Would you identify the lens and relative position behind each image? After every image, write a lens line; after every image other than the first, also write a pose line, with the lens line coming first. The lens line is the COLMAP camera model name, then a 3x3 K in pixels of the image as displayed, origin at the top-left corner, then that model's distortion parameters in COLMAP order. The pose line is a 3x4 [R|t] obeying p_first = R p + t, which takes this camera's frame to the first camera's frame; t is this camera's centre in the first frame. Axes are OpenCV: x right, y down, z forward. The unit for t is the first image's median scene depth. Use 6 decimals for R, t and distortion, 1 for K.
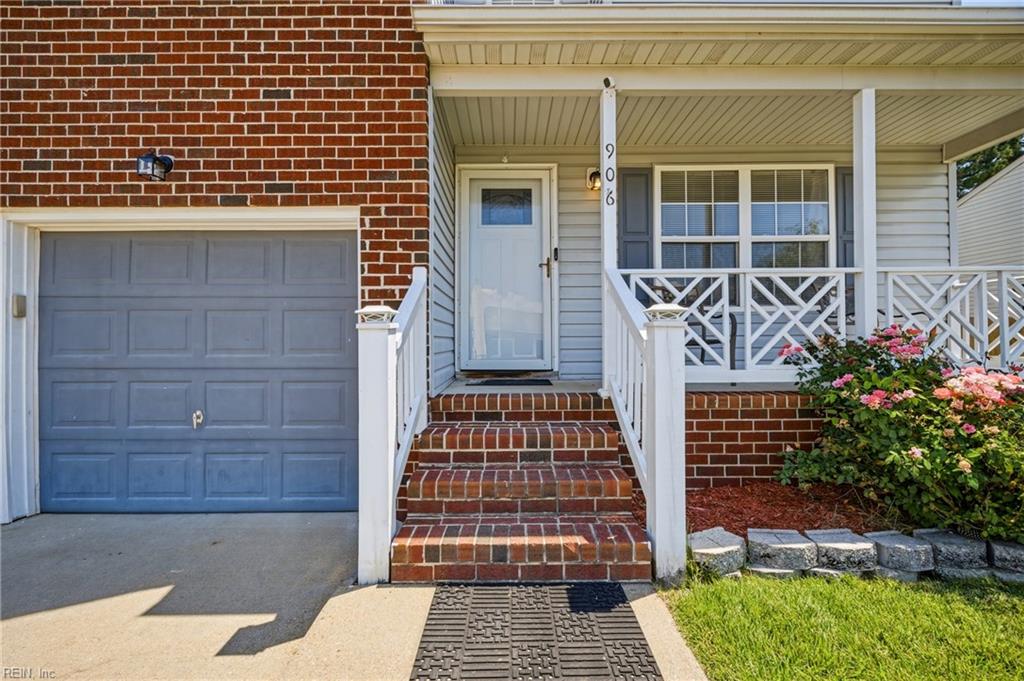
lens RADIAL K [[405.6, 0, 510.0], [0, 405.6, 336.6], [0, 0, 1]] dist [-0.000588, -0.000029]
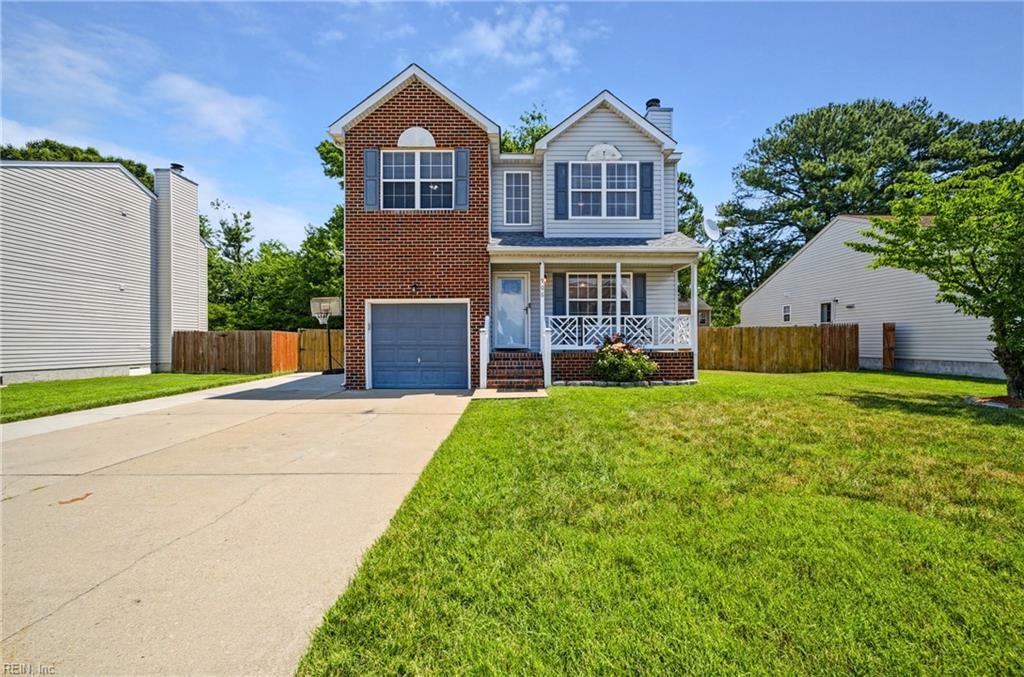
lens RADIAL K [[408.1, 0, 512.0], [0, 408.1, 338.5], [0, 0, 1]] dist [-0.000300, -0.000136]
pose [[0.999966, 0.002487, 0.007831, -0.034508], [-0.002549, 0.999966, 0.007896, -0.003747], [-0.007811, -0.007916, 0.999938, -2.395928]]
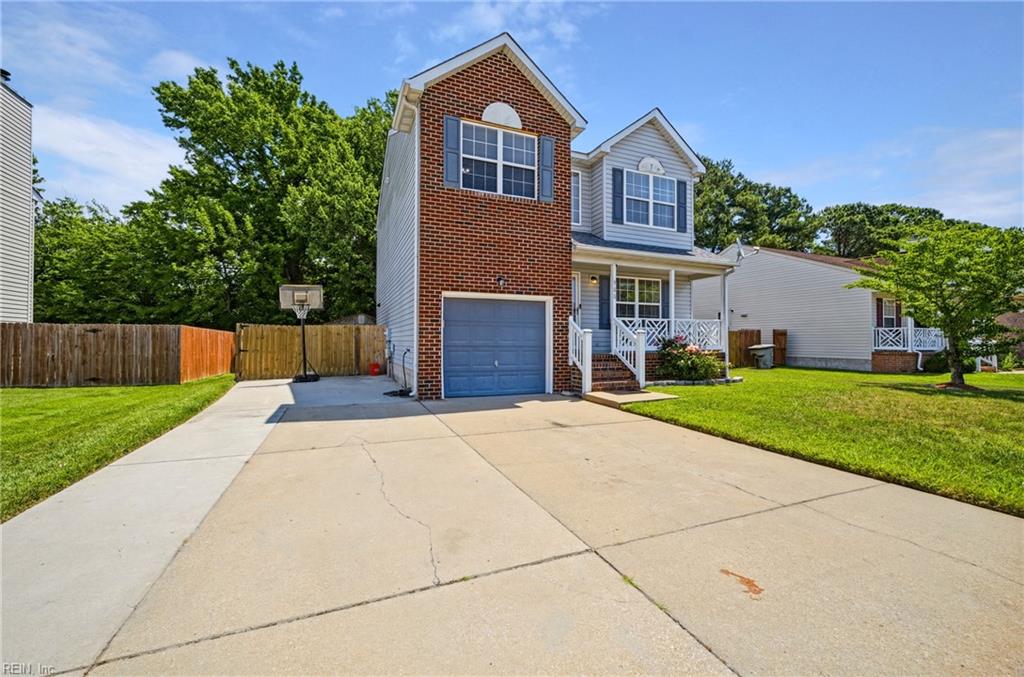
lens RADIAL K [[405.6, 0, 510.0], [0, 405.6, 334.6], [0, 0, 1]] dist [-0.000588, -0.000029]
pose [[0.923760, 0.014772, 0.382686, -1.858178], [-0.014404, 0.999889, -0.003826, 0.003845], [-0.382700, -0.001977, 0.923870, -1.809193]]
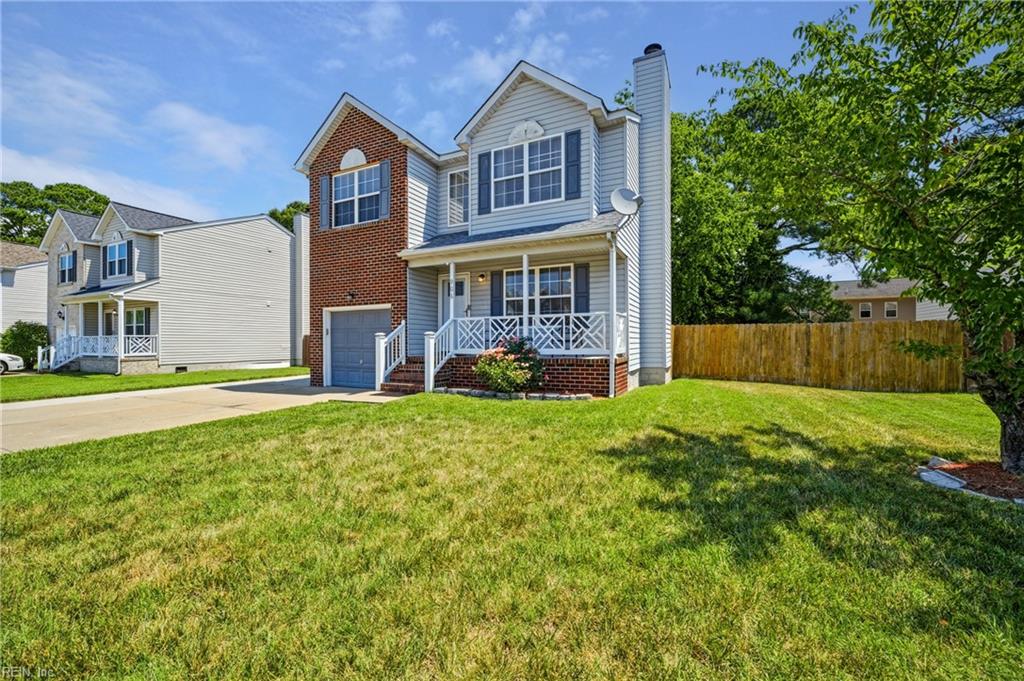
lens RADIAL K [[405.6, 0, 510.0], [0, 405.6, 336.6], [0, 0, 1]] dist [-0.000588, -0.000029]
pose [[0.899300, -0.003887, -0.437314, 2.063274], [0.006617, 0.999967, 0.004719, -0.031990], [0.437281, -0.007138, 0.899296, -1.704872]]
